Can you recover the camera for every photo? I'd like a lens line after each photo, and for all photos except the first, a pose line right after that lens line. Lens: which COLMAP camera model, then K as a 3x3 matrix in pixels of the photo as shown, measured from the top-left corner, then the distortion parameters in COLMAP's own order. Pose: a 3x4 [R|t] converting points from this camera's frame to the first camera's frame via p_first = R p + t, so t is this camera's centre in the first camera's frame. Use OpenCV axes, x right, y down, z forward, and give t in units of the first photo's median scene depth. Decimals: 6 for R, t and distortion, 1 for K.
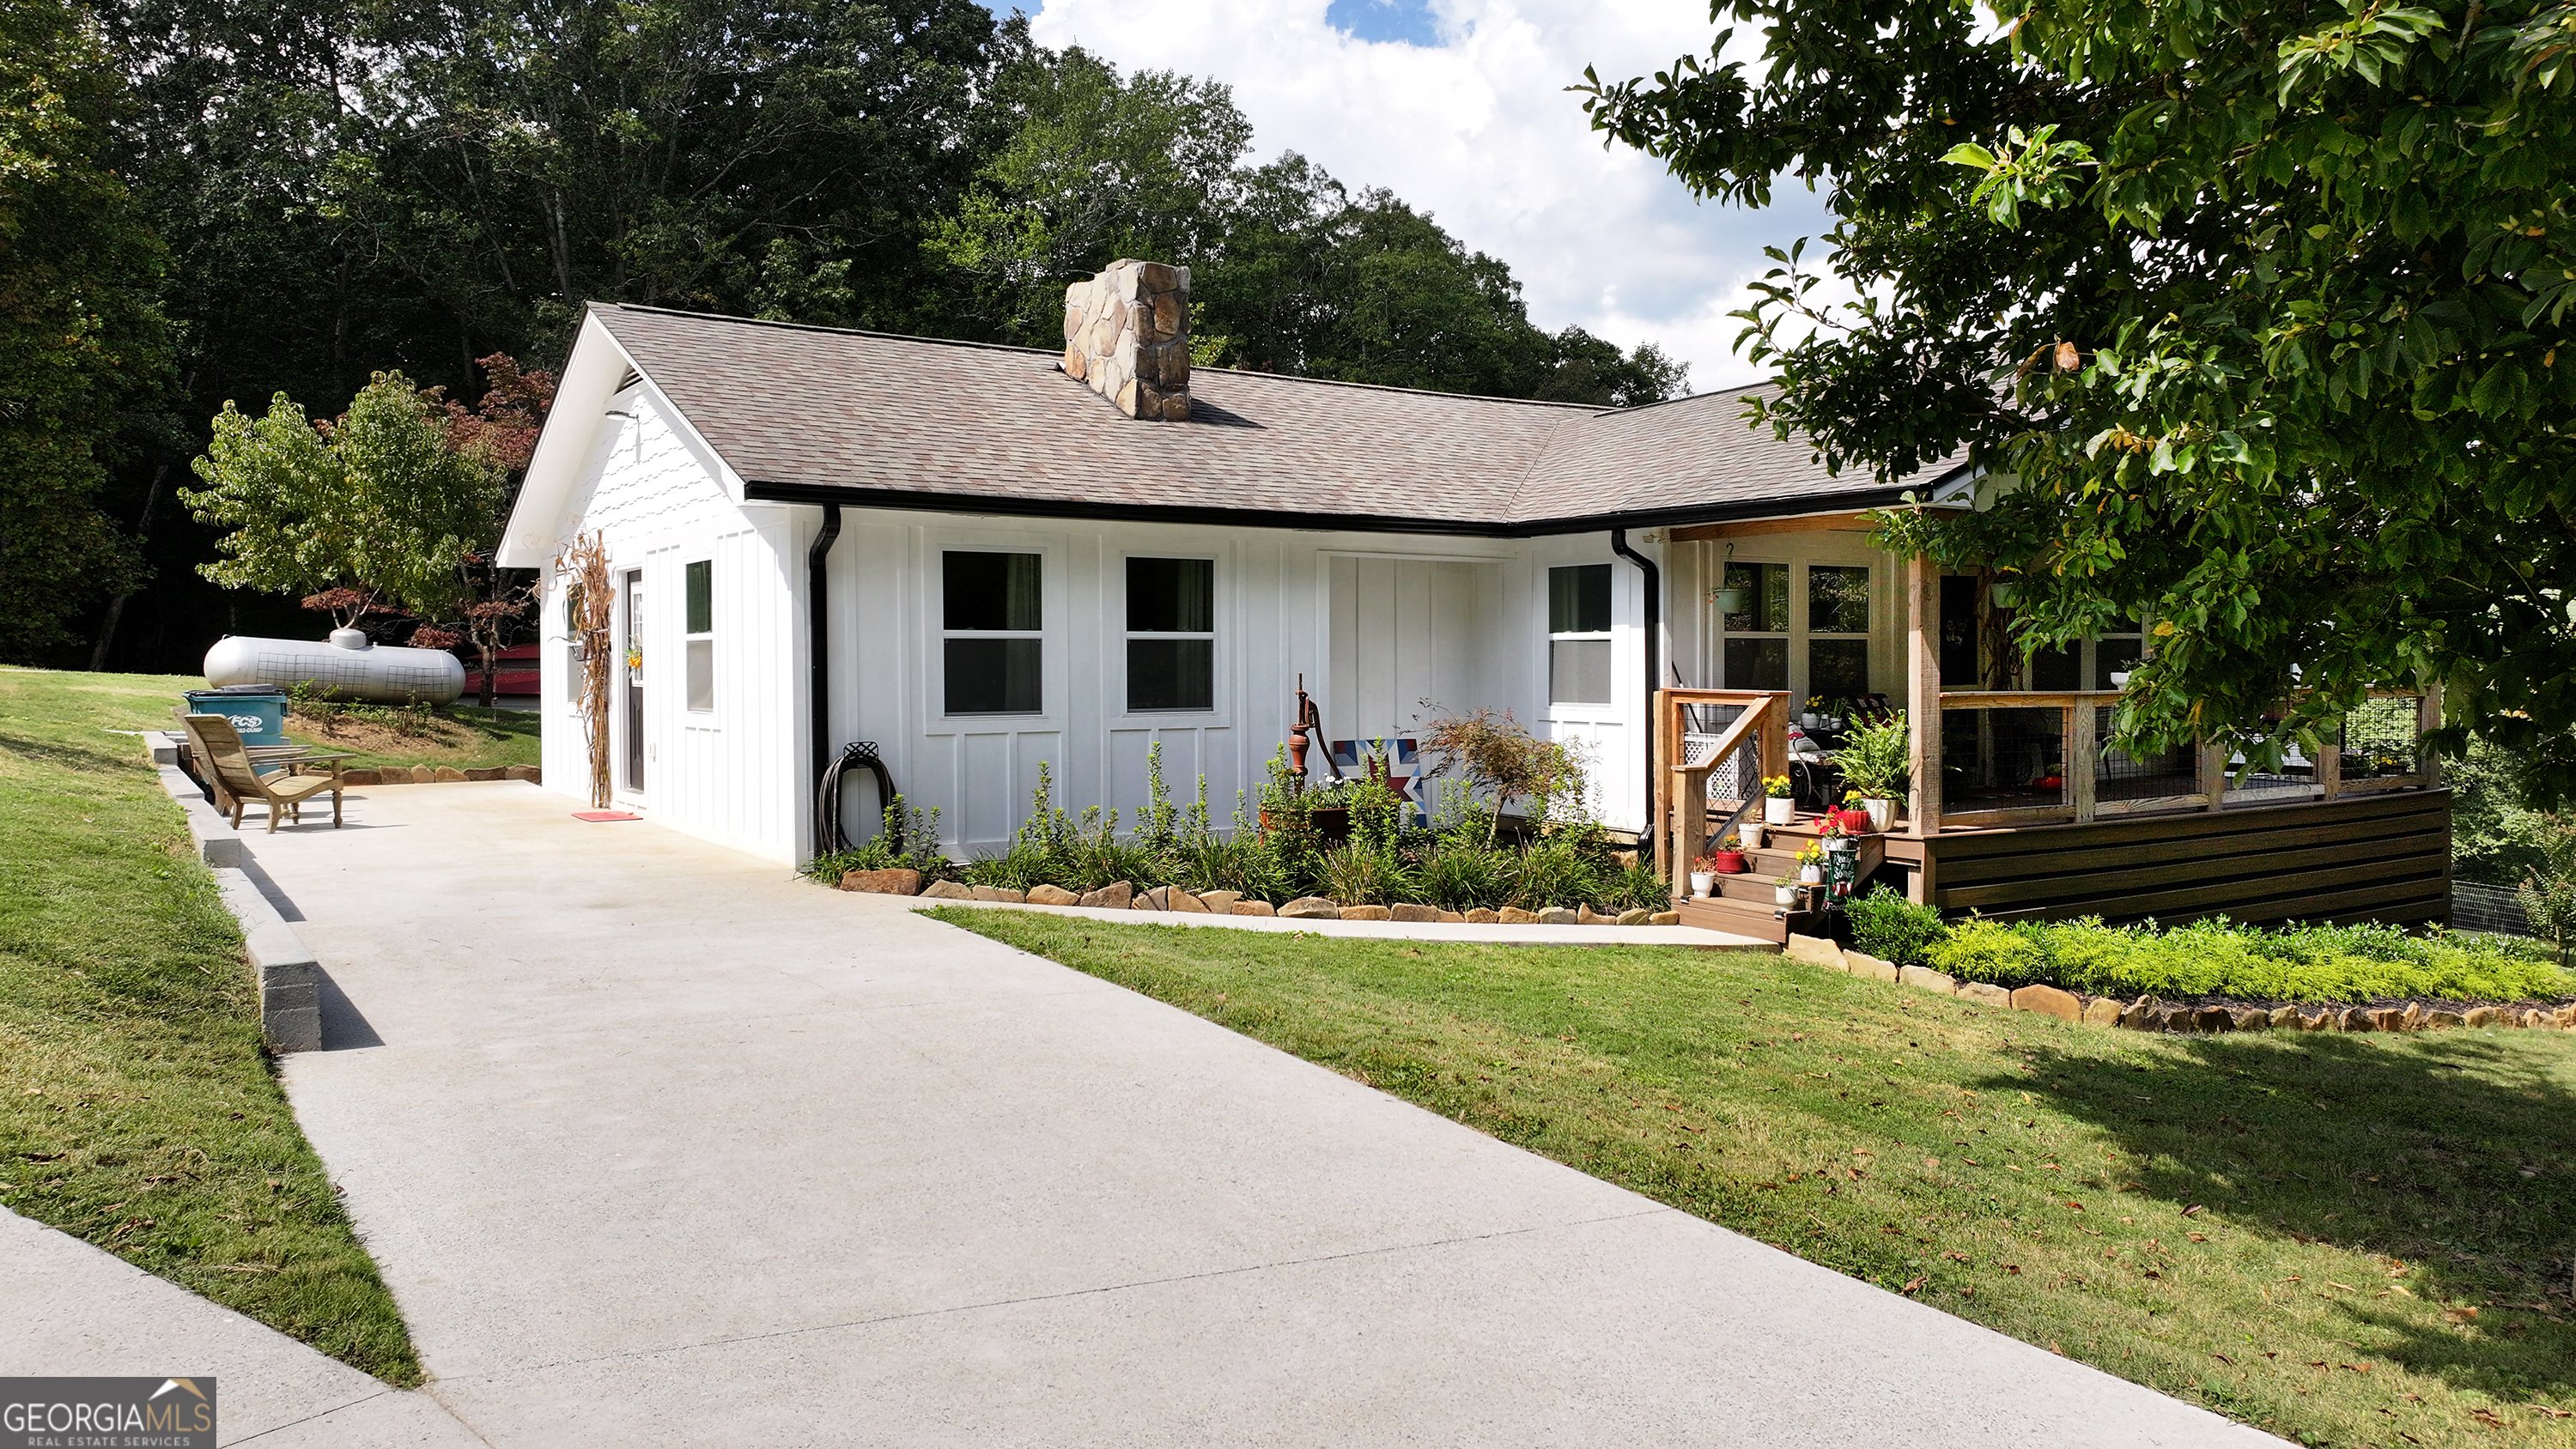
lens RADIAL K [[1825.6, 0, 1298.2], [0, 1825.6, 706.7], [0, 0, 1]] dist [0.007073, 0.001921]
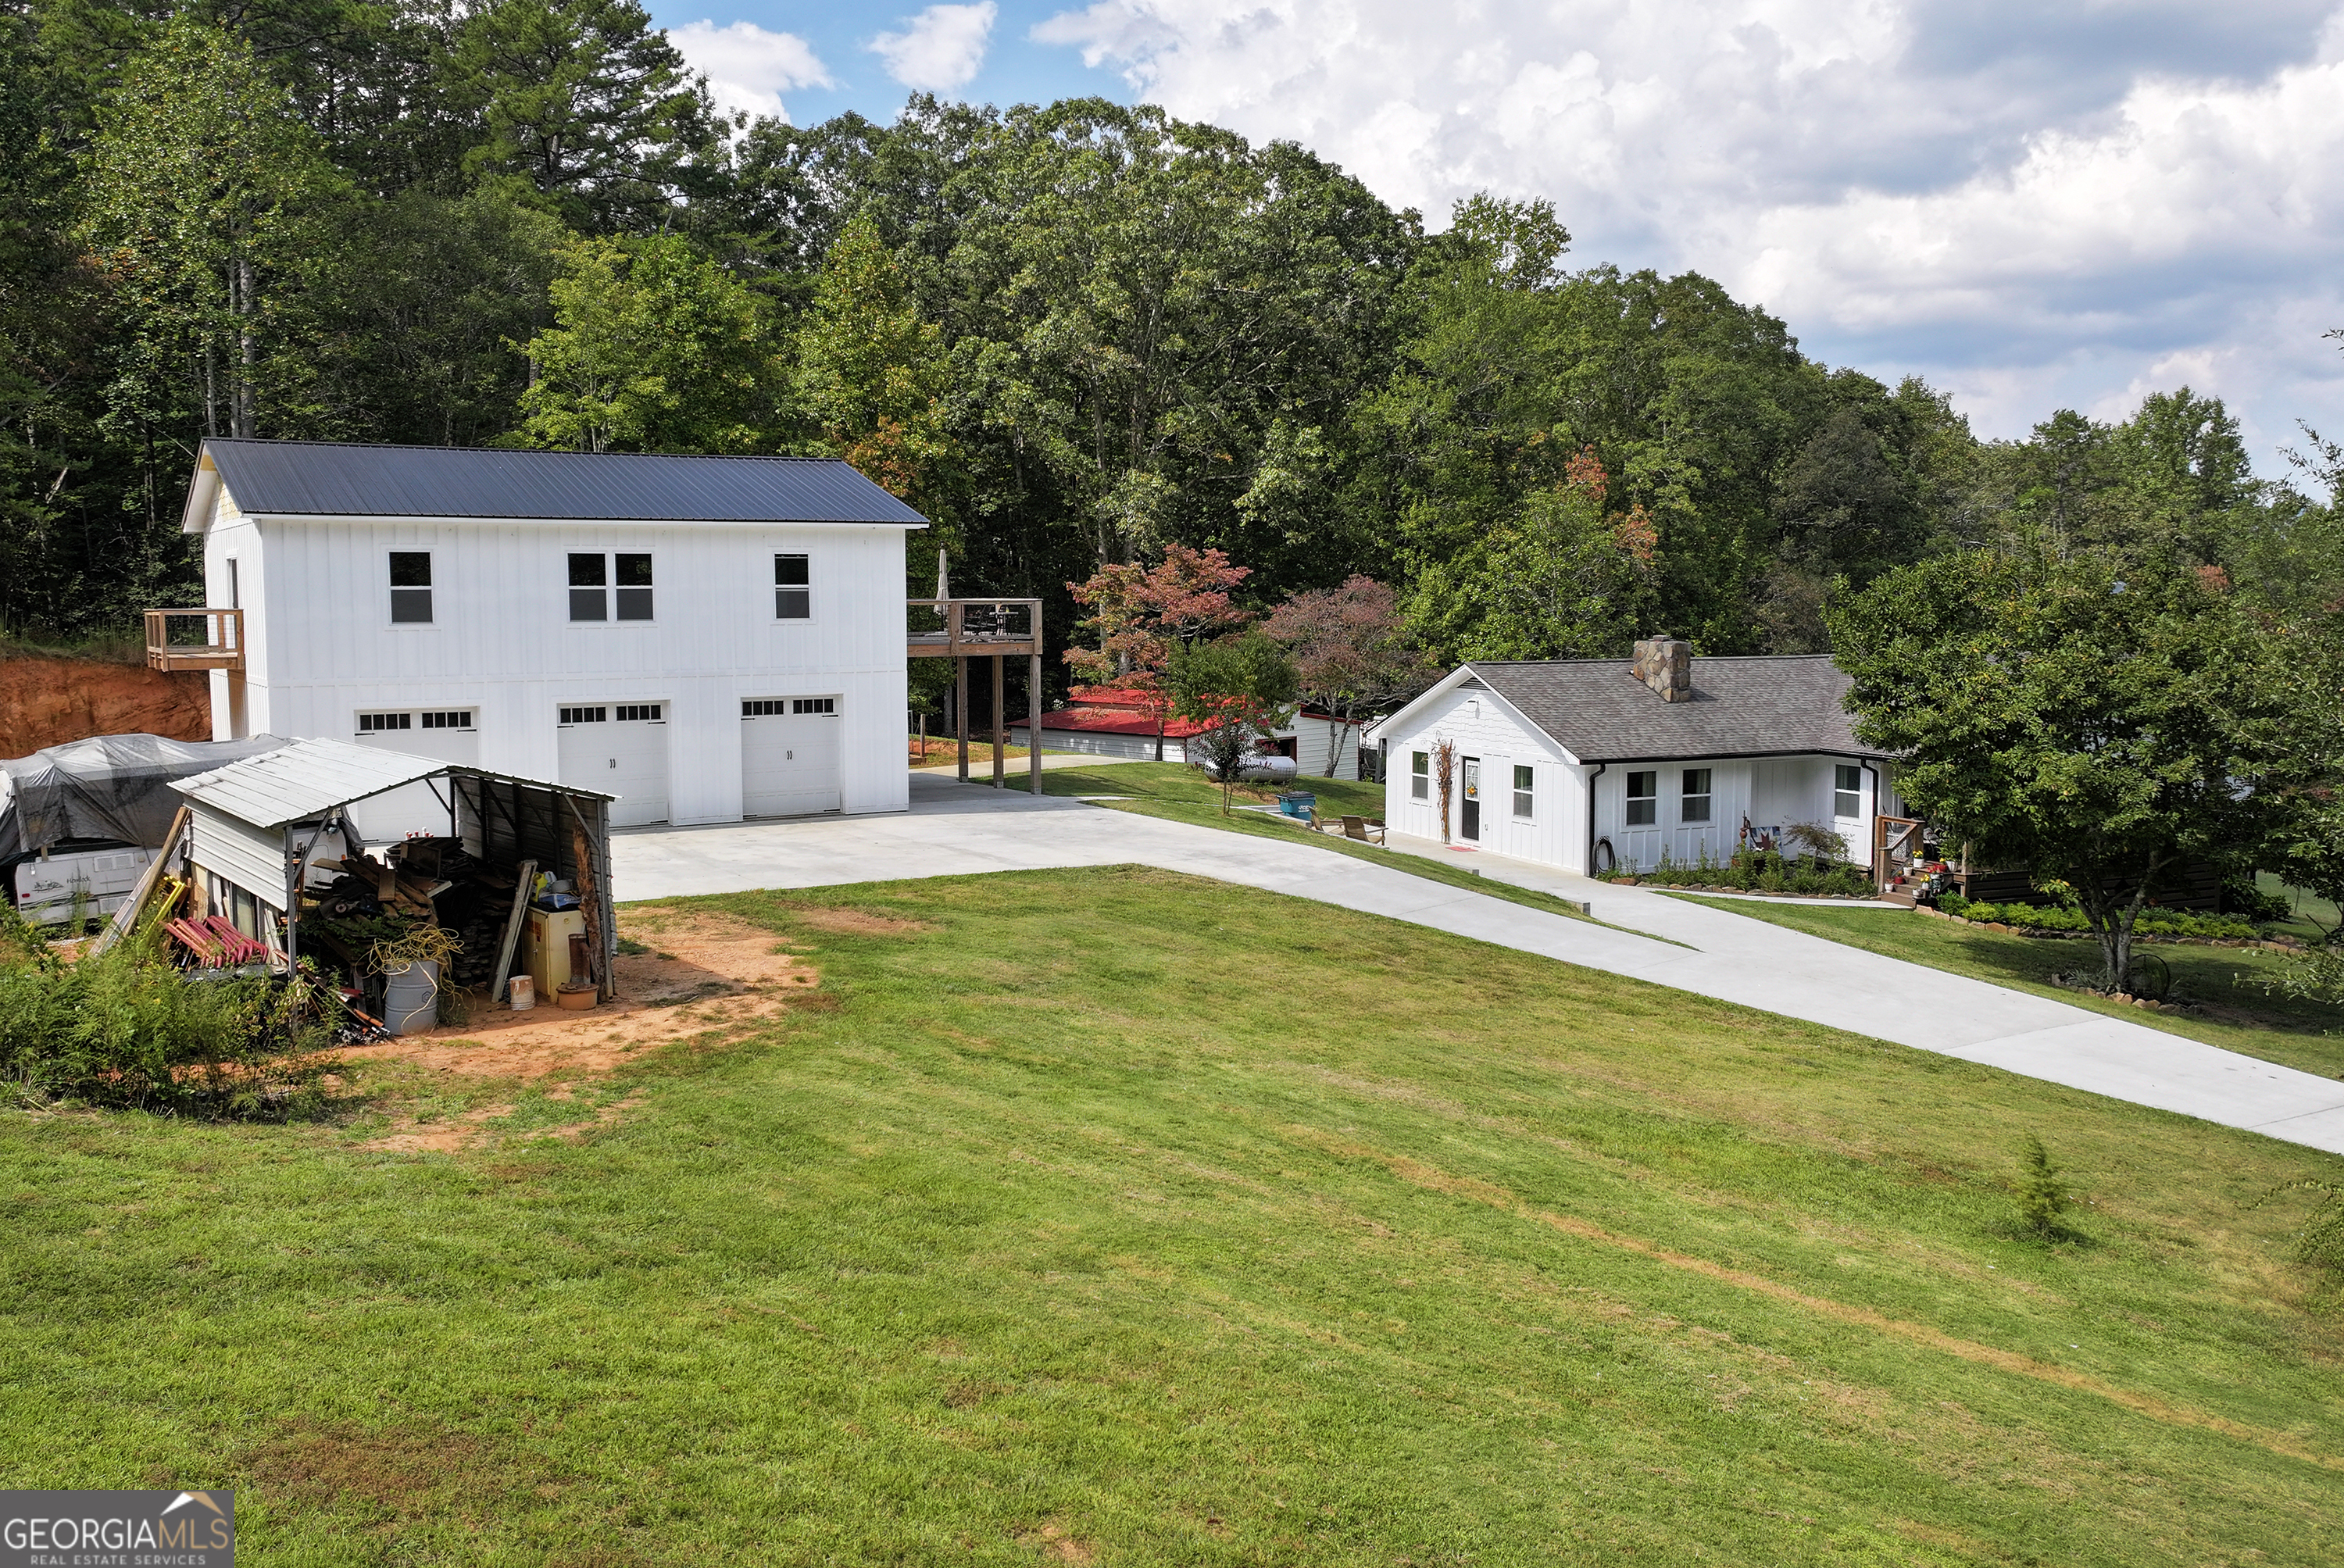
lens RADIAL K [[1962.2, 0, 1154.8], [0, 1962.2, 774.8], [0, 0, 1]] dist [0.033131, -0.036832]
pose [[0.983758, 0.011517, -0.179132, -0.369068], [0.000247, 0.997852, 0.065512, -0.285592], [0.179501, -0.064493, 0.981641, -2.264405]]
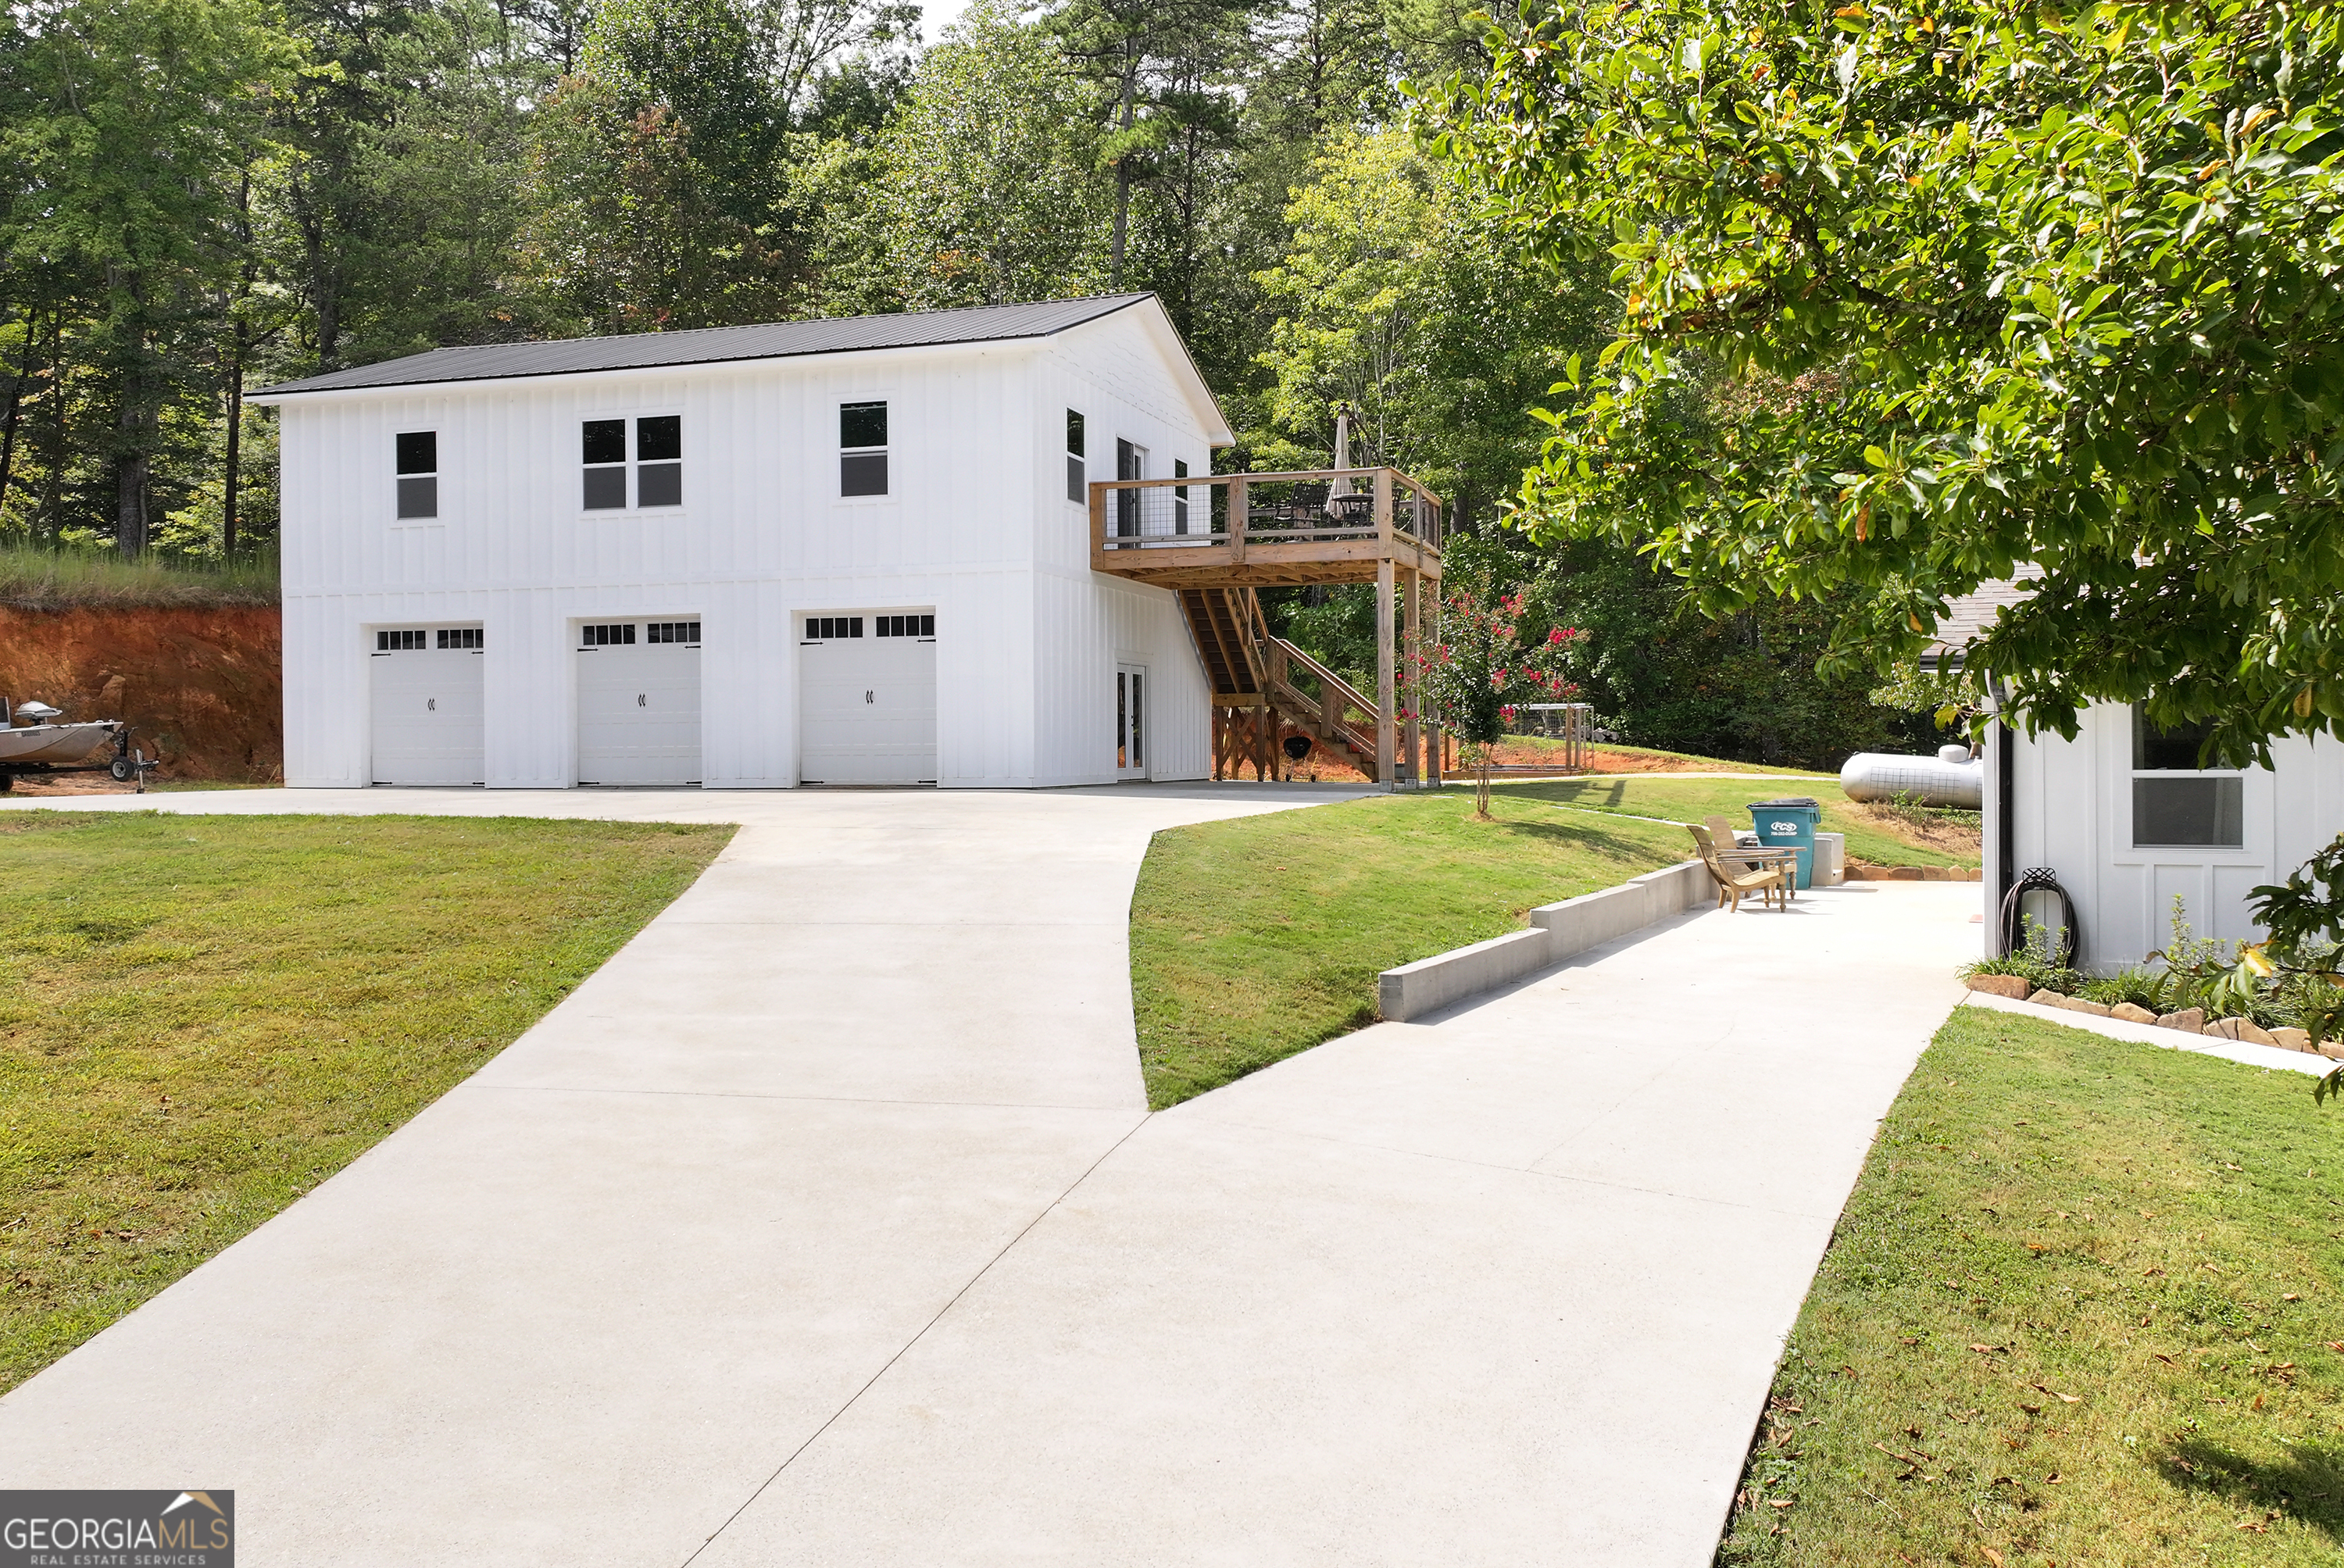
lens RADIAL K [[1962.2, 0, 1169.3], [0, 1962.2, 809.5], [0, 0, 1]] dist [0.033131, -0.036832]
pose [[0.511157, 0.022082, -0.859204, 0.520603], [-0.012946, 0.999754, 0.017992, -0.030984], [0.859390, 0.001927, 0.511317, -0.110168]]
